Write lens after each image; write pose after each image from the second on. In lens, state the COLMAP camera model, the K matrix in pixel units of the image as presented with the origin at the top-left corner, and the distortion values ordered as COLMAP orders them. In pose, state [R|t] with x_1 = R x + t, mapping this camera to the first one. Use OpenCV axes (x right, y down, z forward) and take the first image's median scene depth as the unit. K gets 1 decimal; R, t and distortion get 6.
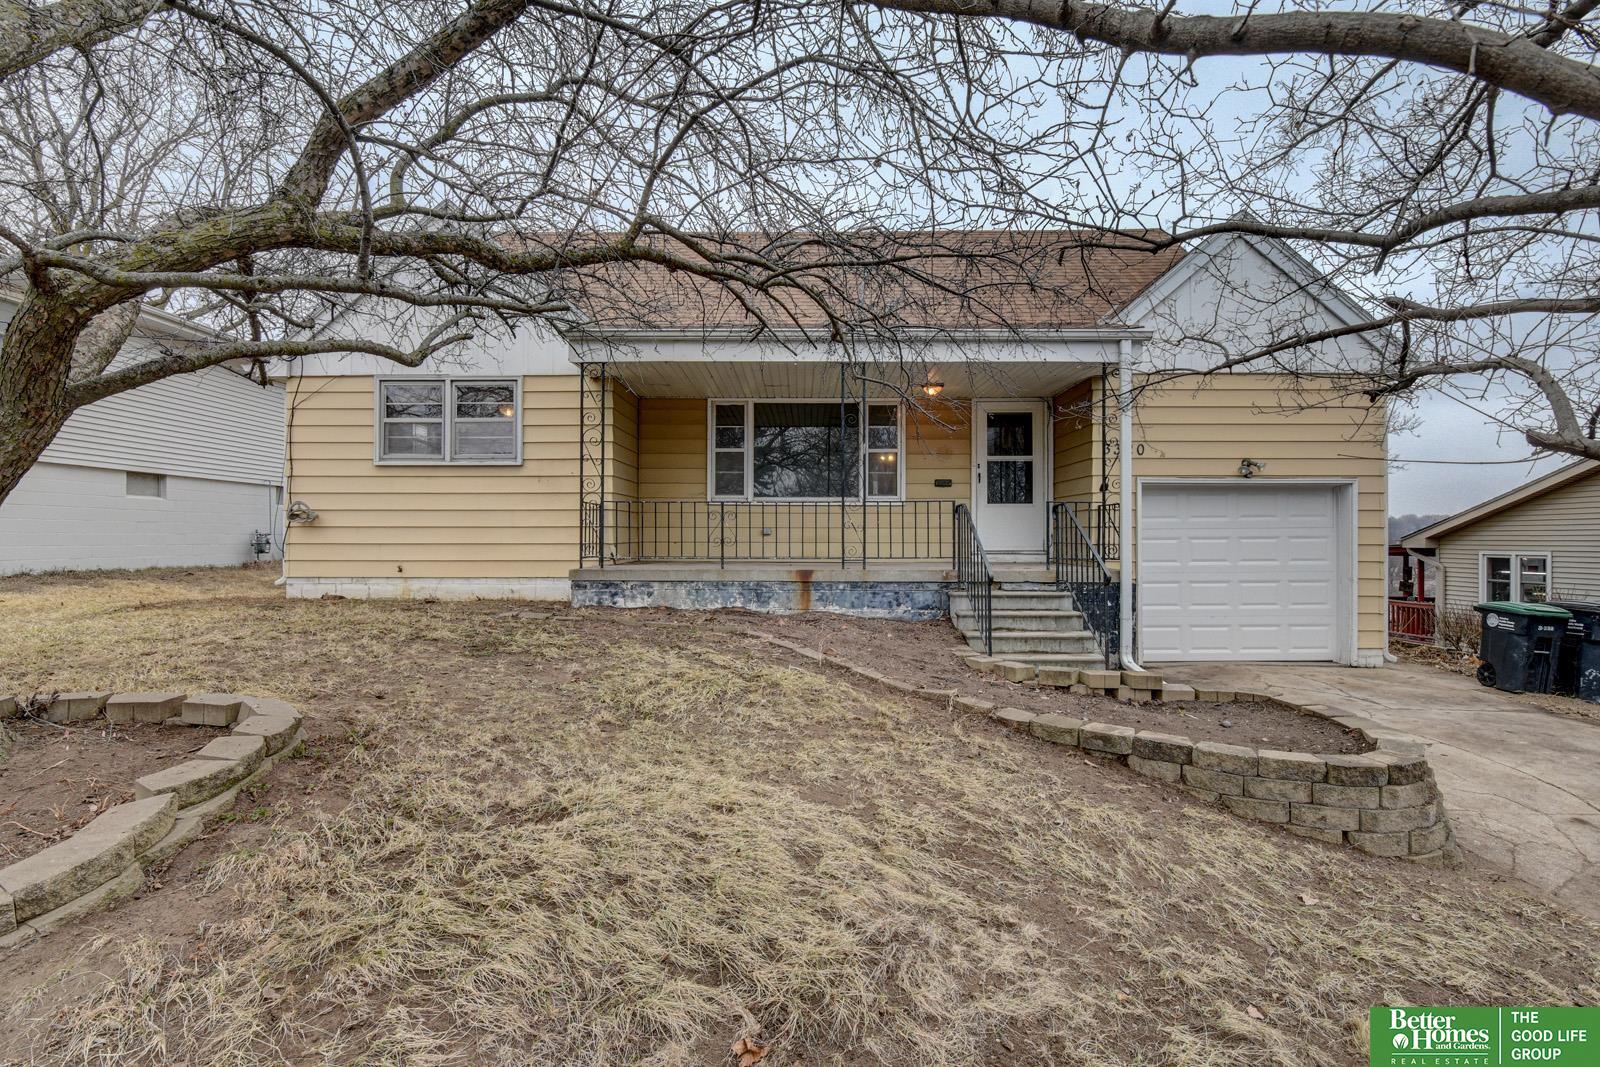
lens RADIAL K [[747.5, 0, 812.6], [0, 747.5, 539.8], [0, 0, 1]] dist [0.000060, -0.000074]
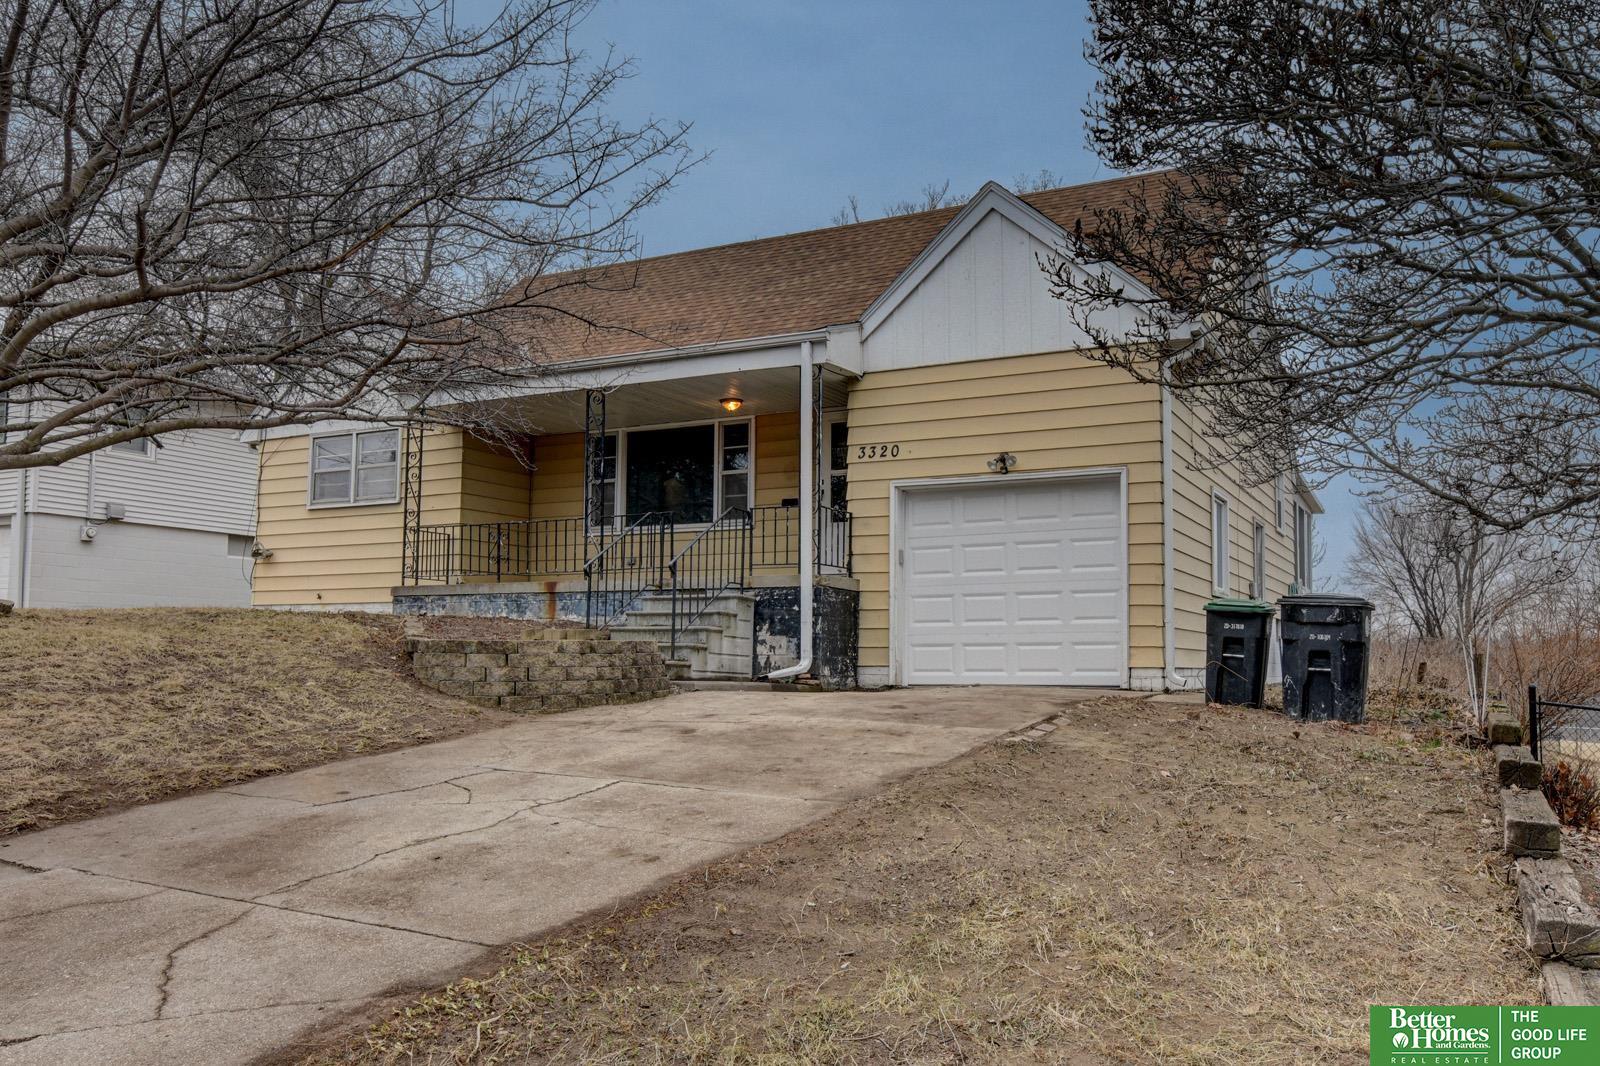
lens RADIAL K [[1299.7, 0, 800.0], [0, 1299.7, 533.0], [0, 0, 1]] dist [-0.002680, -0.001028]
pose [[0.889352, -0.040981, -0.455383, 1.060236], [-0.005653, 0.994914, -0.100574, 0.142098], [0.457188, 0.092020, 0.884597, -0.469314]]
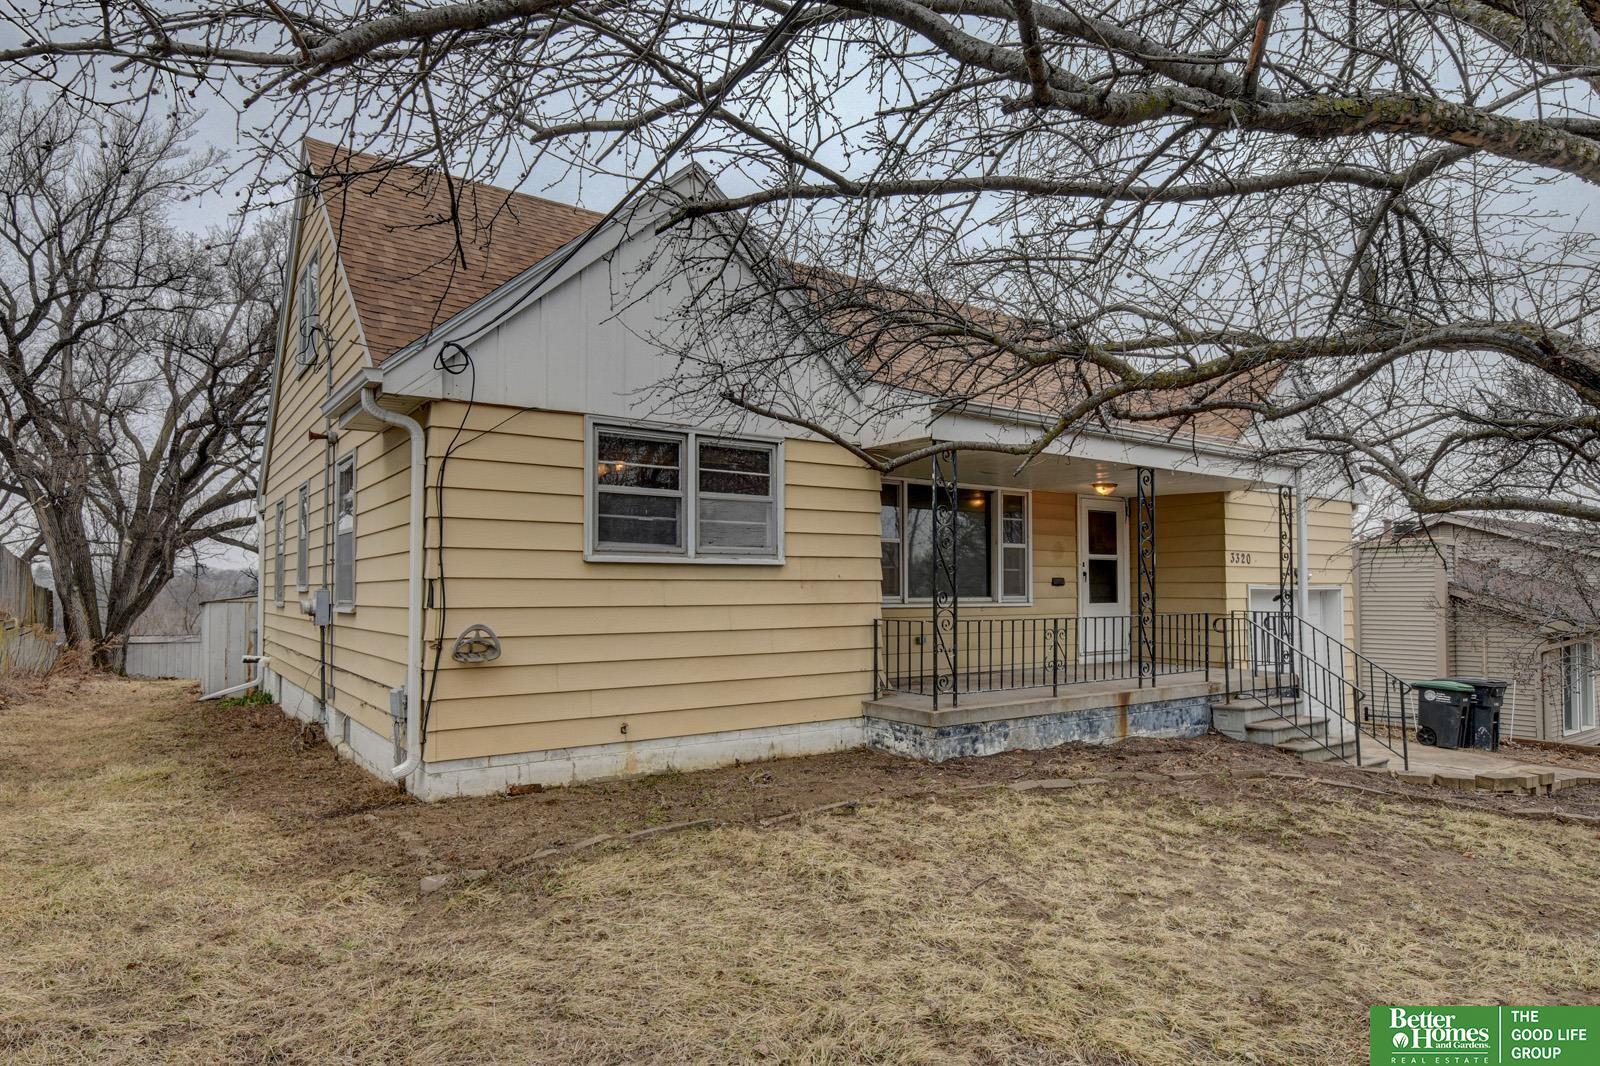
lens RADIAL K [[912.5, 0, 799.7], [0, 912.5, 572.3], [0, 0, 1]] dist [-0.004294, -0.000505]
pose [[0.809984, 0.010071, 0.586366, -0.878685], [0.001272, 0.999820, -0.018929, -0.076337], [-0.586451, 0.016078, 0.809825, 0.297494]]
